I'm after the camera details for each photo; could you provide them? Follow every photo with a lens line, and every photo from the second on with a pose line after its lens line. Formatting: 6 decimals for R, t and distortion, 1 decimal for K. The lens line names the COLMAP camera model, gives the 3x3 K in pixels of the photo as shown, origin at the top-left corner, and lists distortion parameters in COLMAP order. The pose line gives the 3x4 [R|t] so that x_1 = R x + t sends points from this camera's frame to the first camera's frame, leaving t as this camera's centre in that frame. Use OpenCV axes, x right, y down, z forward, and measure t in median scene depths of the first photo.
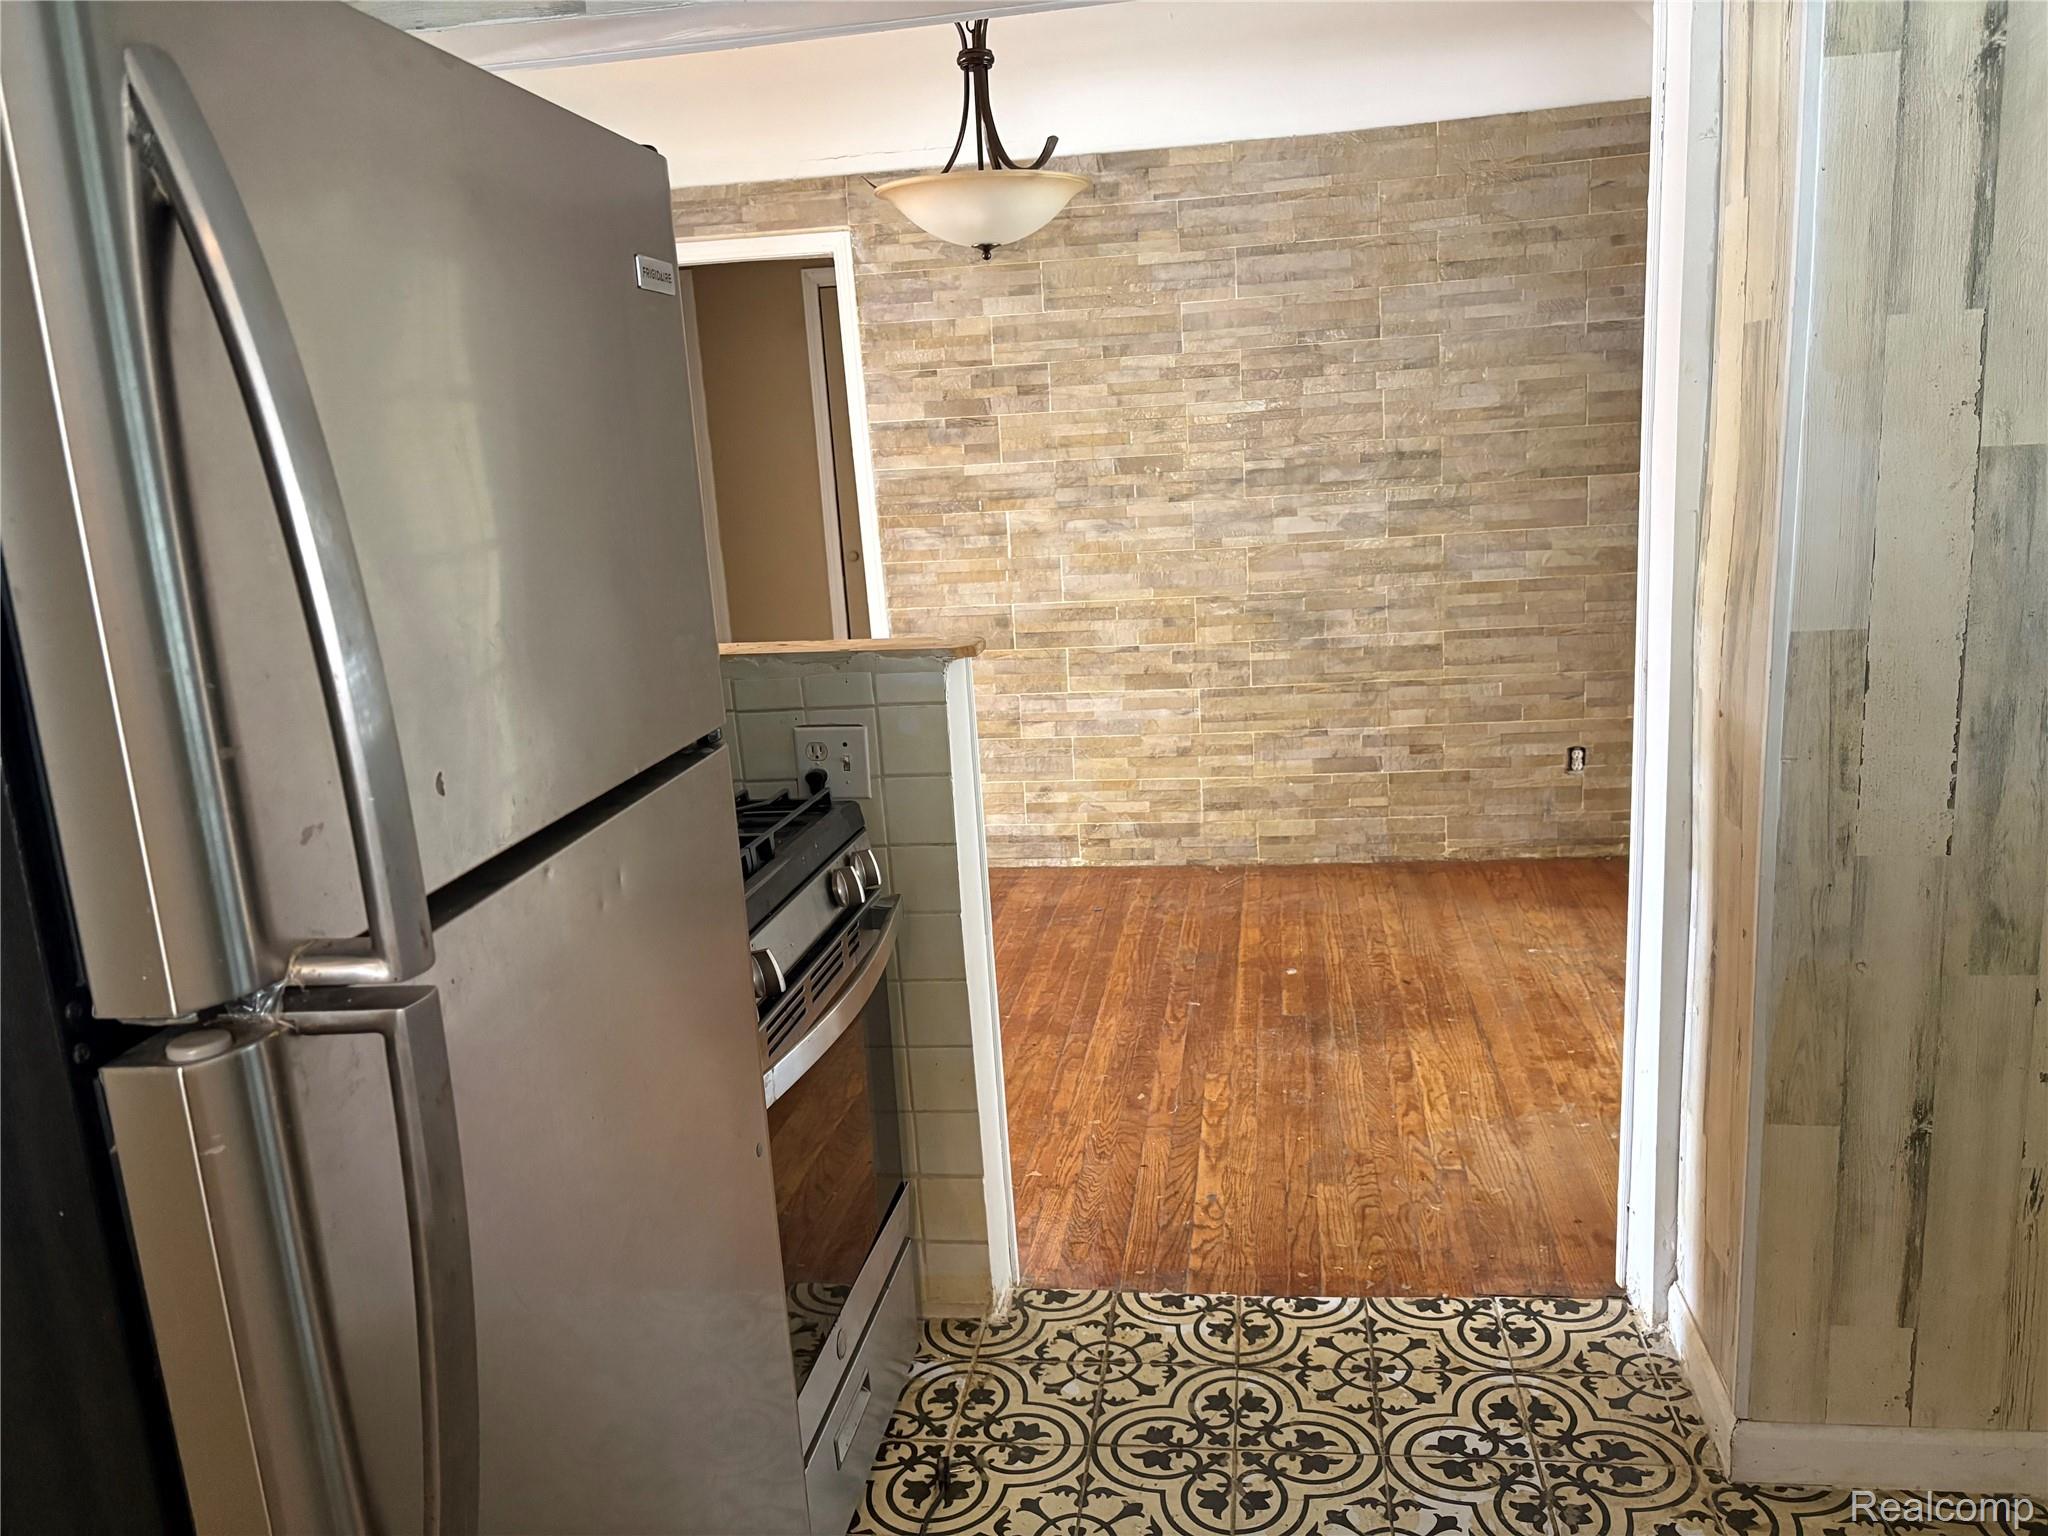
lens RADIAL K [[1532.4, 0, 1020.4], [0, 1532.4, 779.0], [0, 0, 1]] dist [0.007199, -0.002305]
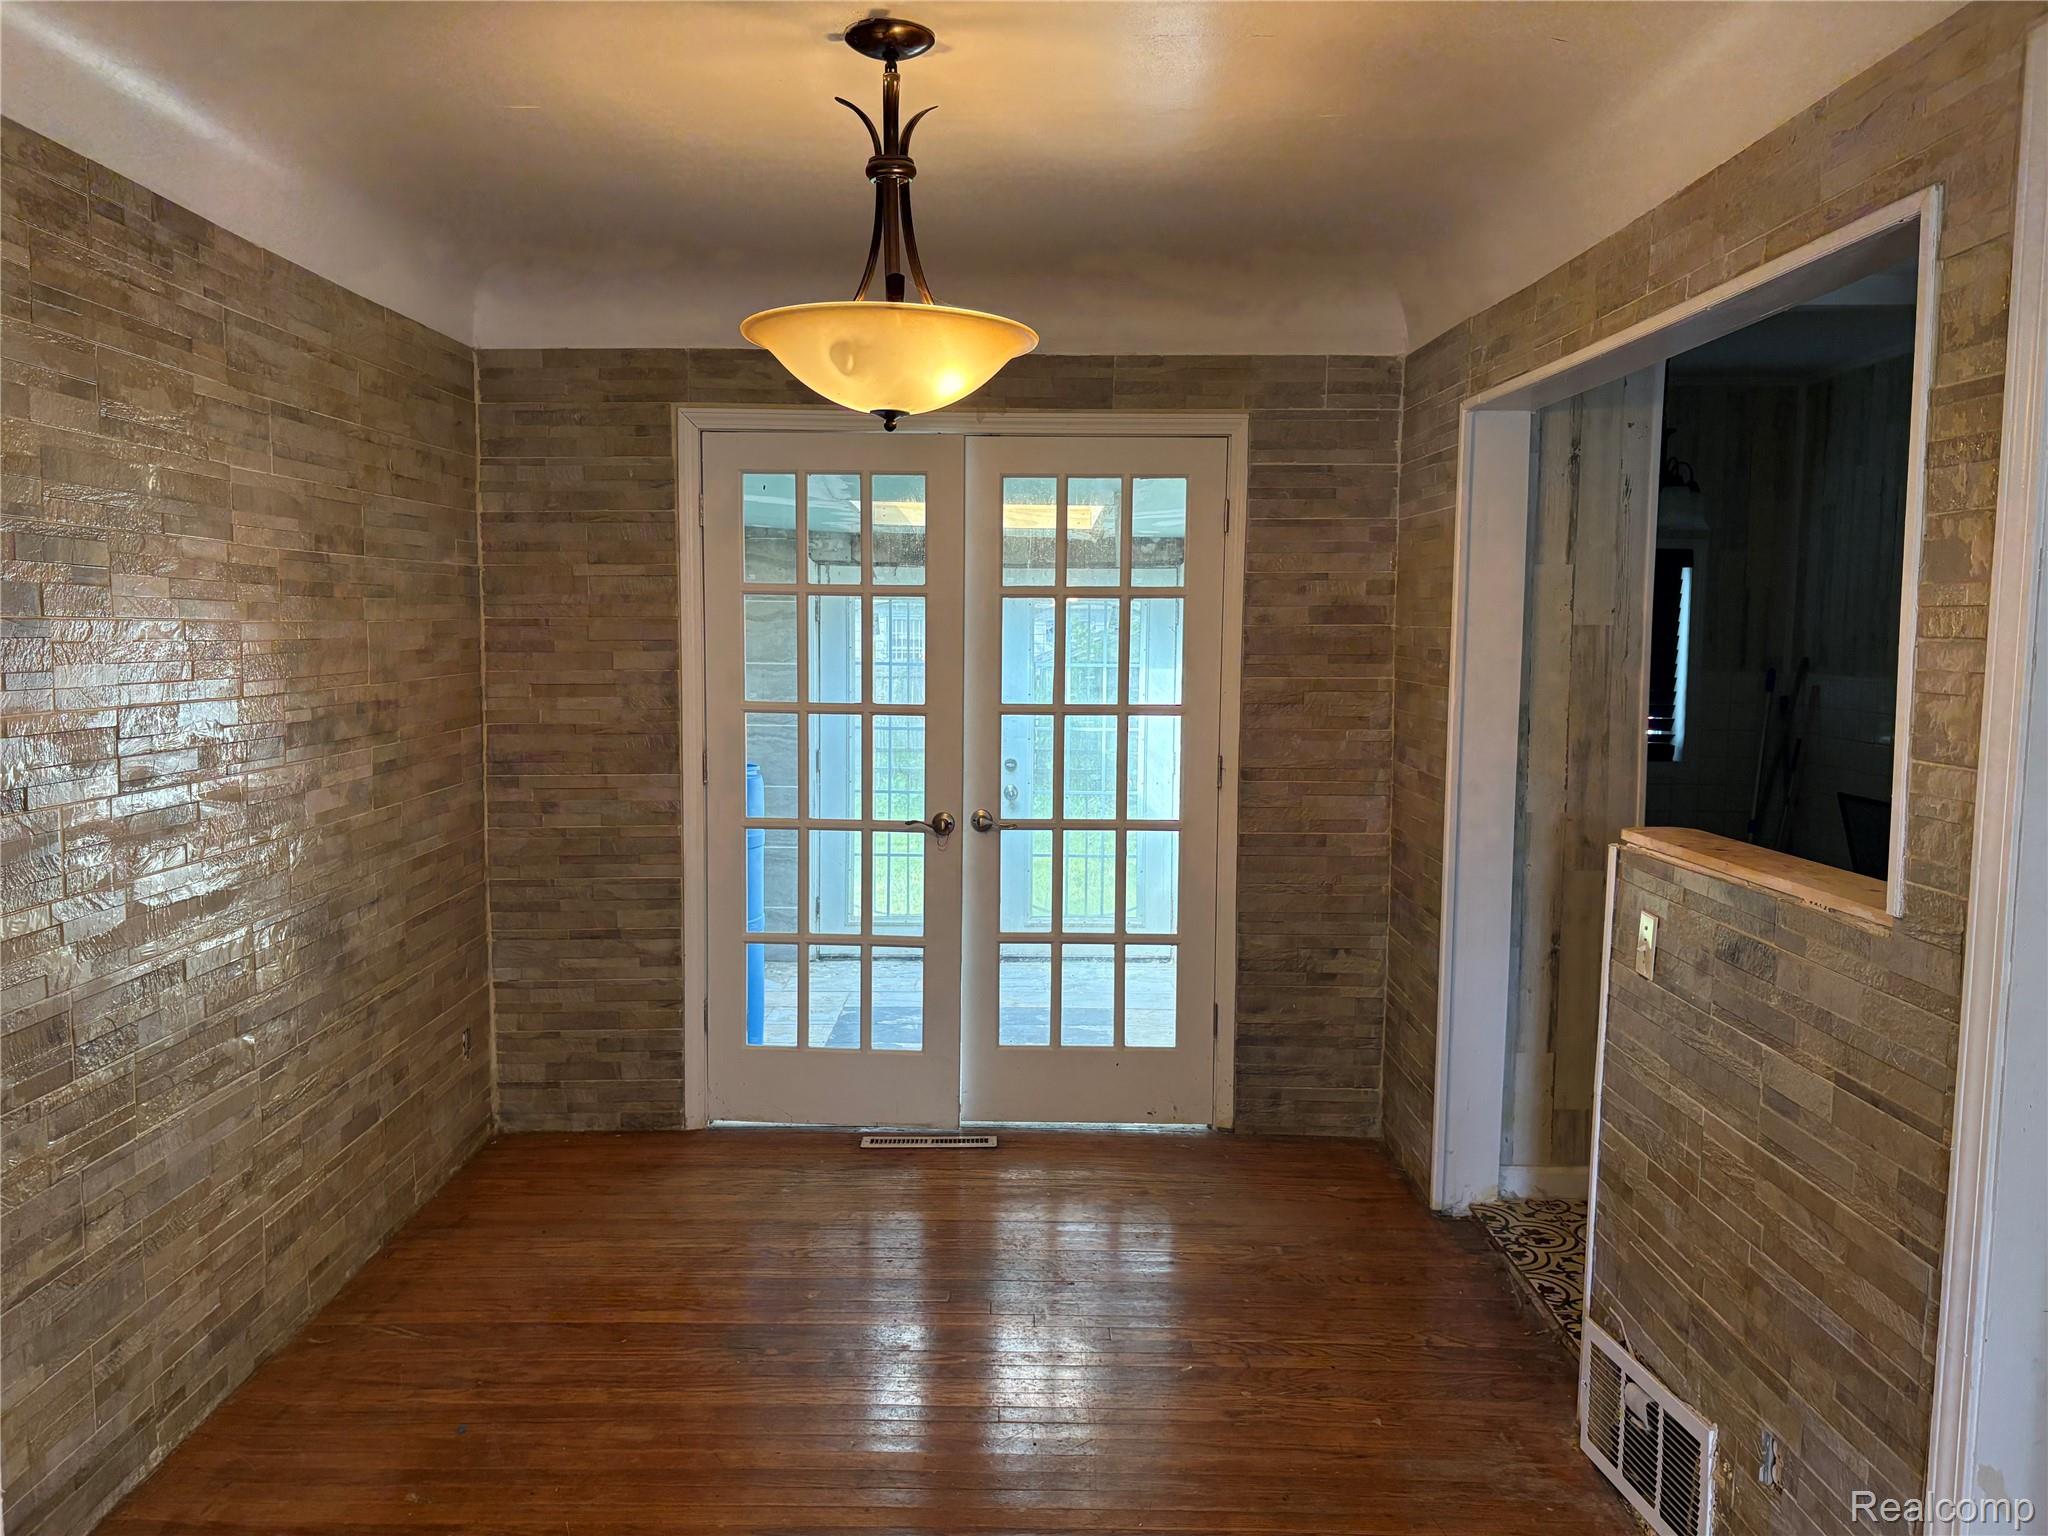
lens RADIAL K [[1532.4, 0, 1025.2], [0, 1532.4, 762.0], [0, 0, 1]] dist [0.007199, -0.002305]
pose [[-0.145991, -0.028504, 0.988875, -0.568923], [0.216180, 0.974508, 0.060005, -0.158480], [-0.965377, 0.222536, -0.136108, 0.796382]]
